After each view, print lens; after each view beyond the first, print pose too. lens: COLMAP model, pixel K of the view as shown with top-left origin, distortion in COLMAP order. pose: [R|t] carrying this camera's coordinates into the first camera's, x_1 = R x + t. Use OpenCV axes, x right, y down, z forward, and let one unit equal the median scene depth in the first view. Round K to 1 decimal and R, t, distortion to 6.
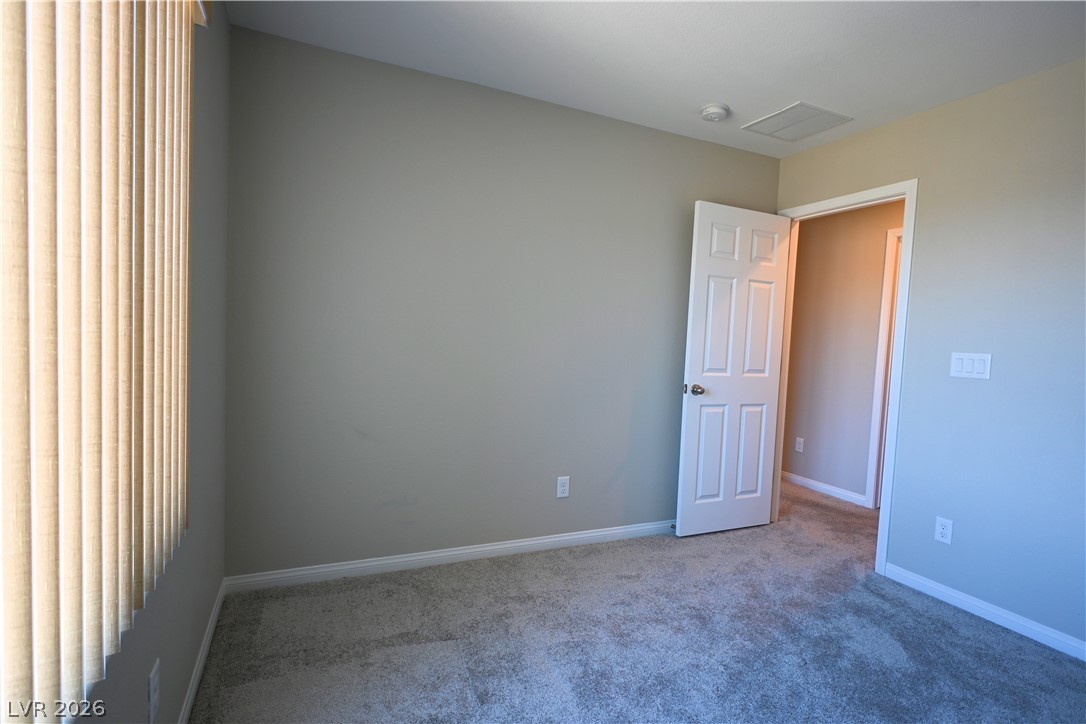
lens RADIAL K [[532.1, 0, 546.9], [0, 532.1, 363.2], [0, 0, 1]] dist [-0.004046, 0.001356]
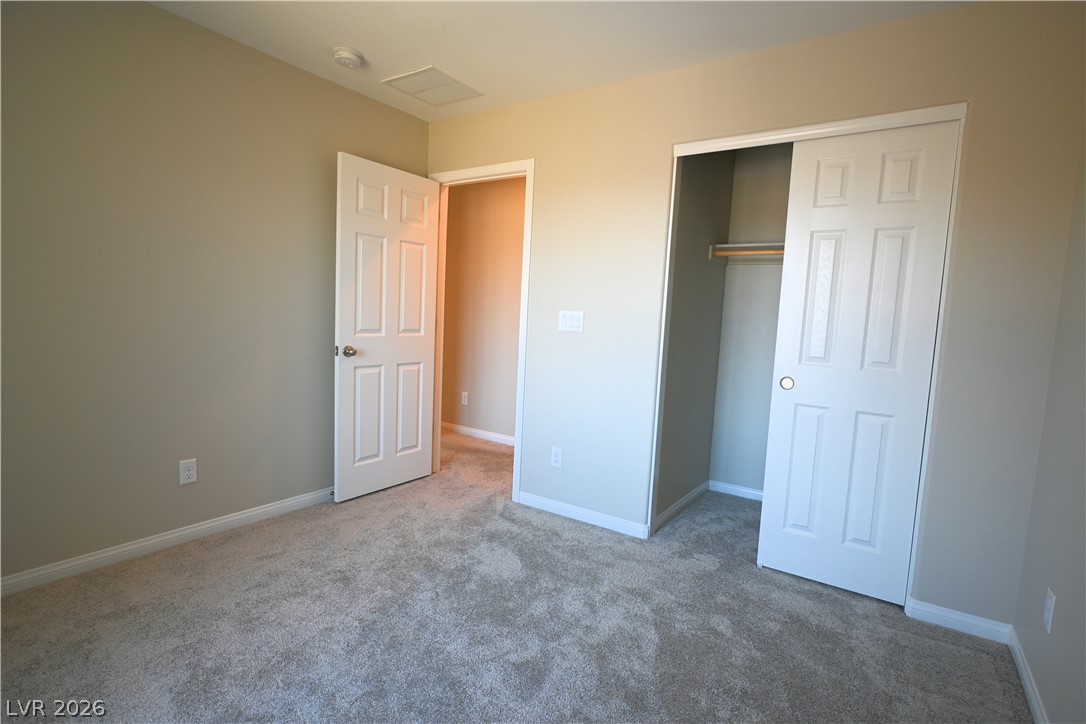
lens RADIAL K [[532.1, 0, 547.9], [0, 532.1, 362.9], [0, 0, 1]] dist [-0.004046, 0.001356]
pose [[0.856689, -0.054888, 0.512904, 0.109507], [0.019613, 0.997070, 0.073942, 0.007380], [-0.515459, -0.053285, 0.855256, -0.022223]]
